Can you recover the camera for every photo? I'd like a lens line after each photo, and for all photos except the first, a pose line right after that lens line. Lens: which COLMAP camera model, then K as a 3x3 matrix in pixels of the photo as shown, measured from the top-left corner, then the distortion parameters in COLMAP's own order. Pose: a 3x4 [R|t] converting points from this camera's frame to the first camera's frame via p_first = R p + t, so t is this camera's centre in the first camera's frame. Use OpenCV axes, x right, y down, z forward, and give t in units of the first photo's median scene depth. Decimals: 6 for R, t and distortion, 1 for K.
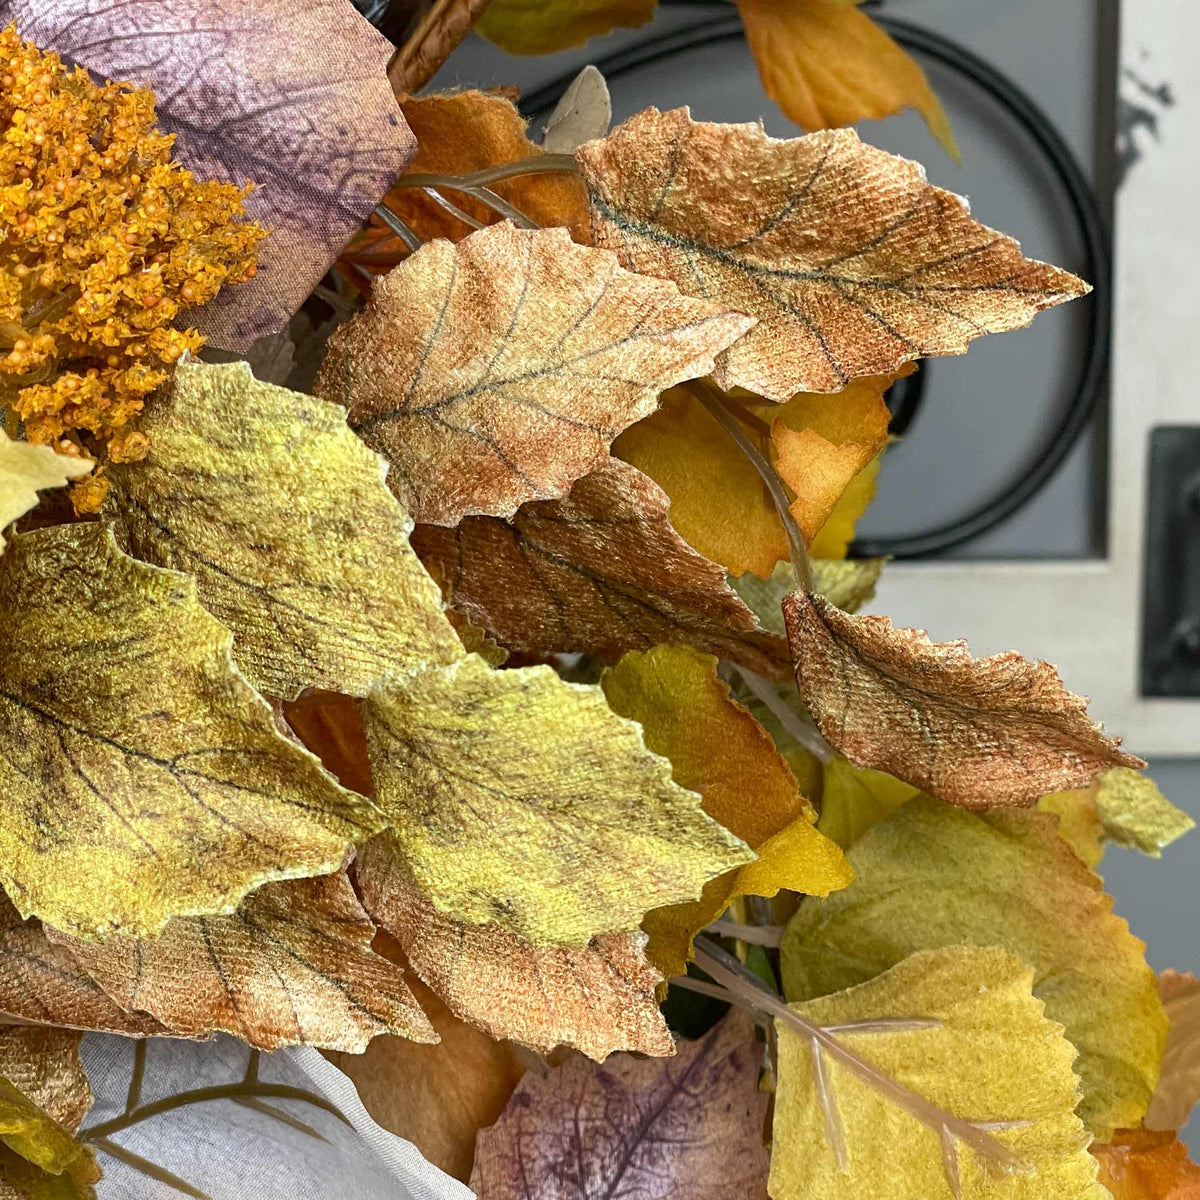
lens RADIAL K [[2881.4, 0, 686.4], [0, 2881.4, 506.9], [0, 0, 1]] dist [0.052352, 0.000000]
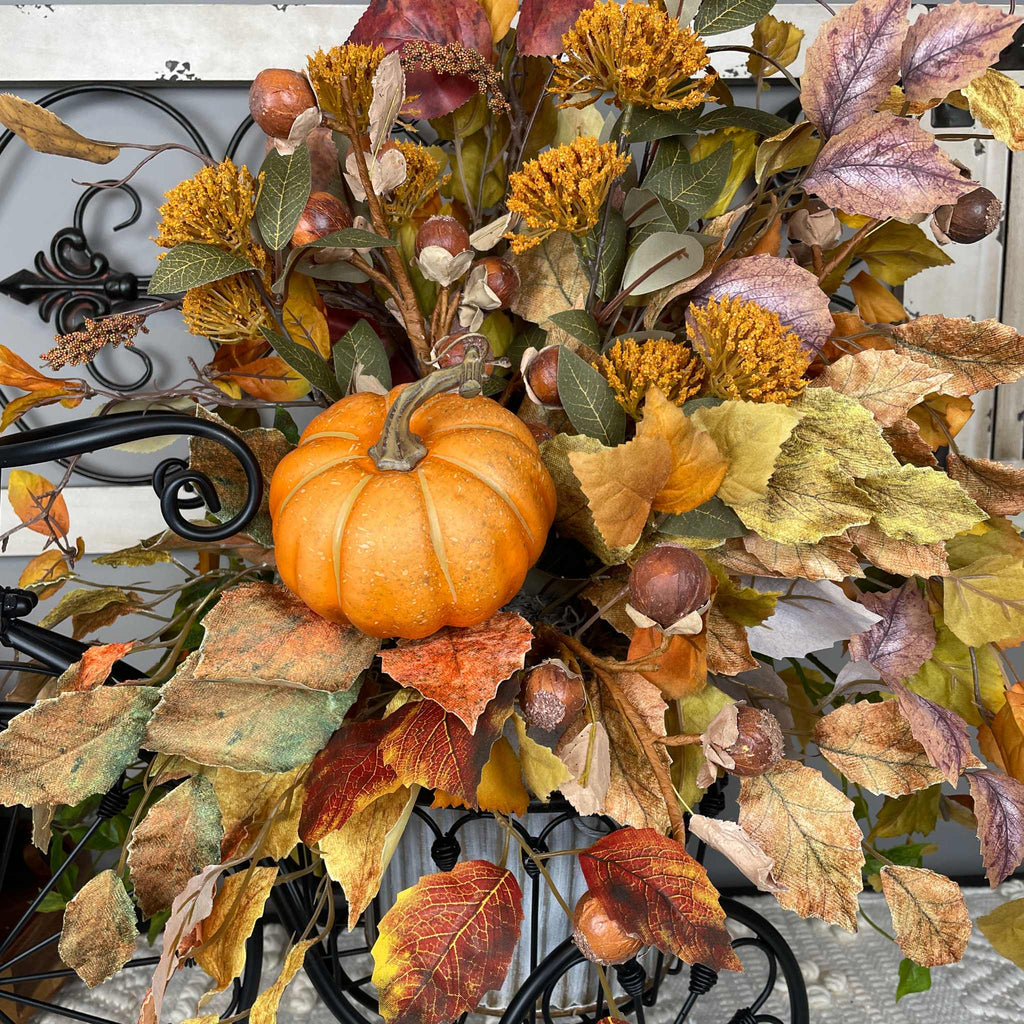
lens RADIAL K [[1066.6, 0, 528.5], [0, 1066.6, 521.0], [0, 0, 1]] dist [0.046665, 0.000000]
pose [[0.999084, -0.010490, -0.041486, -0.429279], [0.012047, 0.999225, 0.037468, 0.057080], [0.041061, -0.037933, 0.998436, -0.331565]]
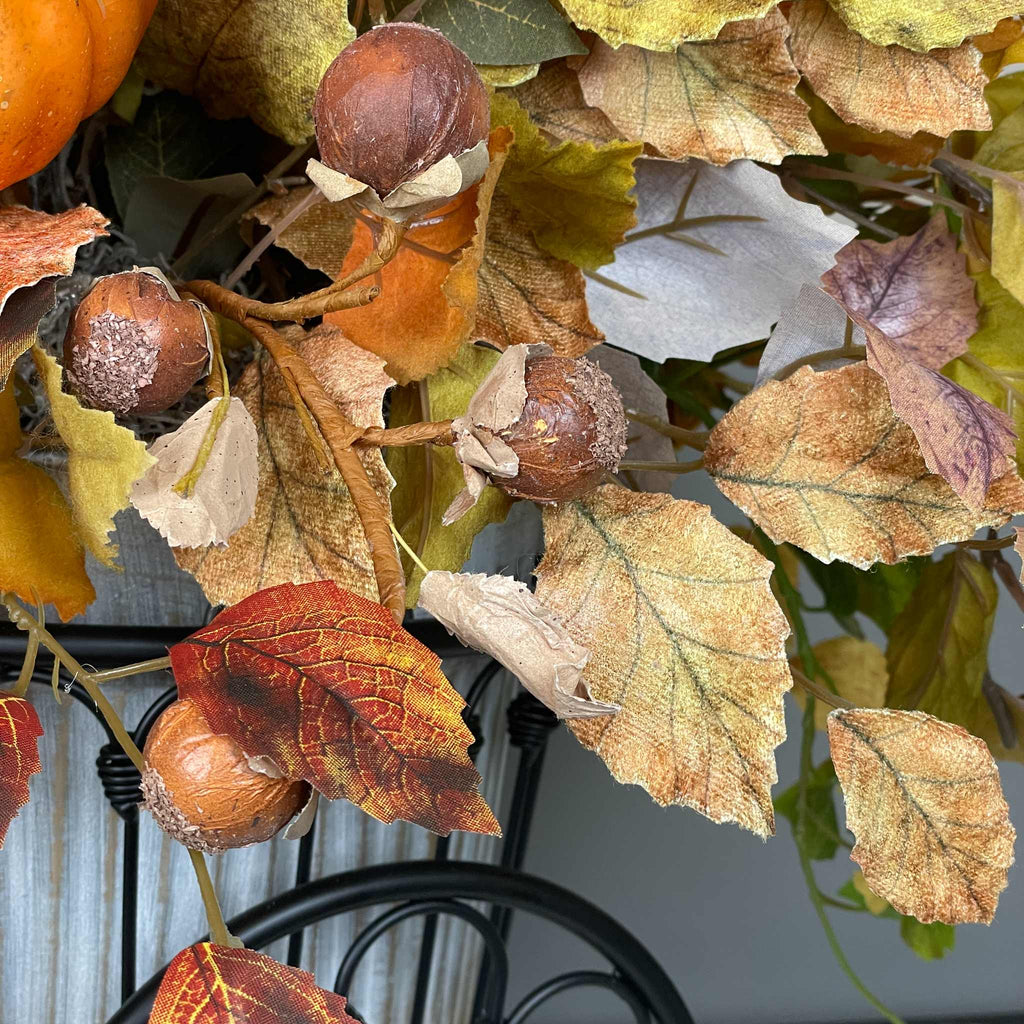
lens RADIAL K [[2129.1, 0, 515.6], [0, 2129.1, 507.6], [0, 0, 1]] dist [0.053139, 0.000000]
pose [[0.998850, 0.005215, 0.047655, -0.314821], [-0.006485, 0.999627, 0.026544, 0.346094], [-0.047499, -0.026822, 0.998511, -0.248285]]
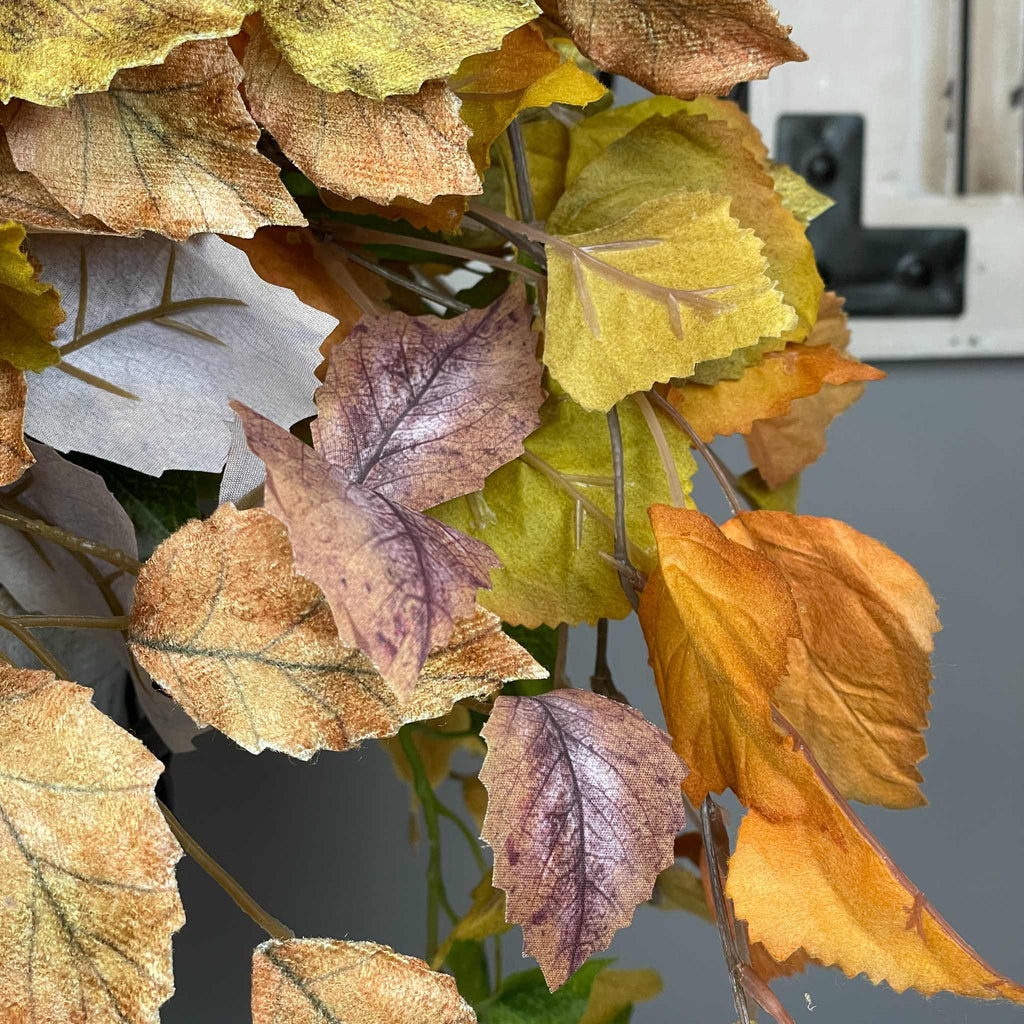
lens RADIAL K [[2129.1, 0, 510.7], [0, 2129.1, 515.6], [0, 0, 1]] dist [0.053139, 0.000000]
pose [[0.998692, -0.022740, 0.045785, -0.036625], [0.021341, 0.999297, 0.030814, 0.282062], [-0.046453, -0.029797, 0.998476, -0.027116]]
